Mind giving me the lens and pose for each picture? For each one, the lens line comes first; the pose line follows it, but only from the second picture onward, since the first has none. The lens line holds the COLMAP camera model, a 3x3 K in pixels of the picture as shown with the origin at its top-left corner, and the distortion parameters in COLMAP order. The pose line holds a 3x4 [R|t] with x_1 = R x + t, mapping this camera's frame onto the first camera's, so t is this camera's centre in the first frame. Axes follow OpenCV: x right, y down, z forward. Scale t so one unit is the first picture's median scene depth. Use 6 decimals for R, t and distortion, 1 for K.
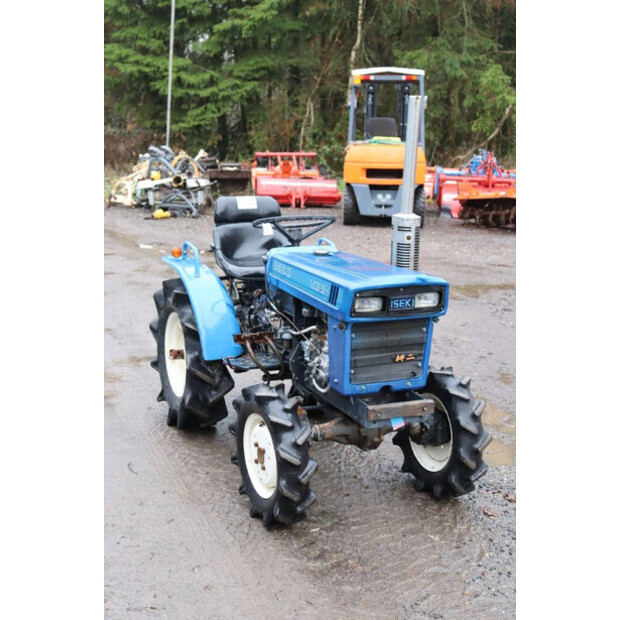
lens RADIAL K [[981.4, 0, 310.0], [0, 981.4, 310.0], [0, 0, 1]] dist [0.124271, 0.016203]
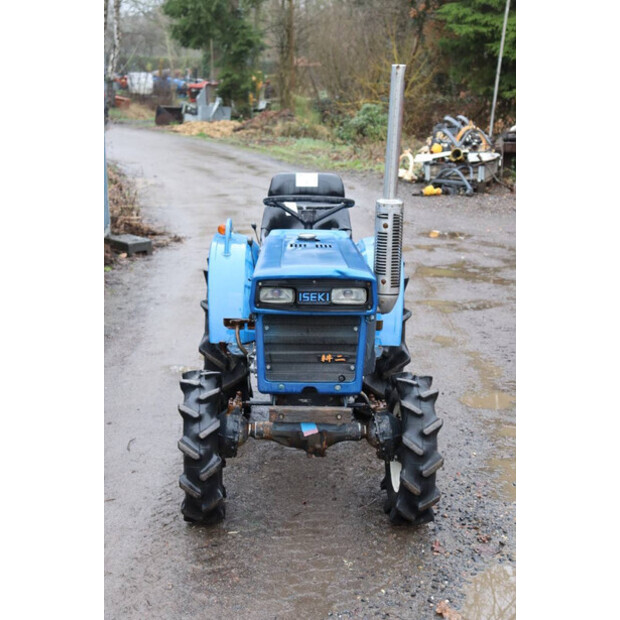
lens RADIAL K [[1075.2, 0, 310.0], [0, 1075.2, 310.0], [0, 0, 1]] dist [0.185230, 0.217245]
pose [[0.920105, 0.083547, -0.382658, 0.140512], [-0.078269, 0.996500, 0.029372, -0.007086], [0.383772, 0.002925, 0.923423, 0.025827]]
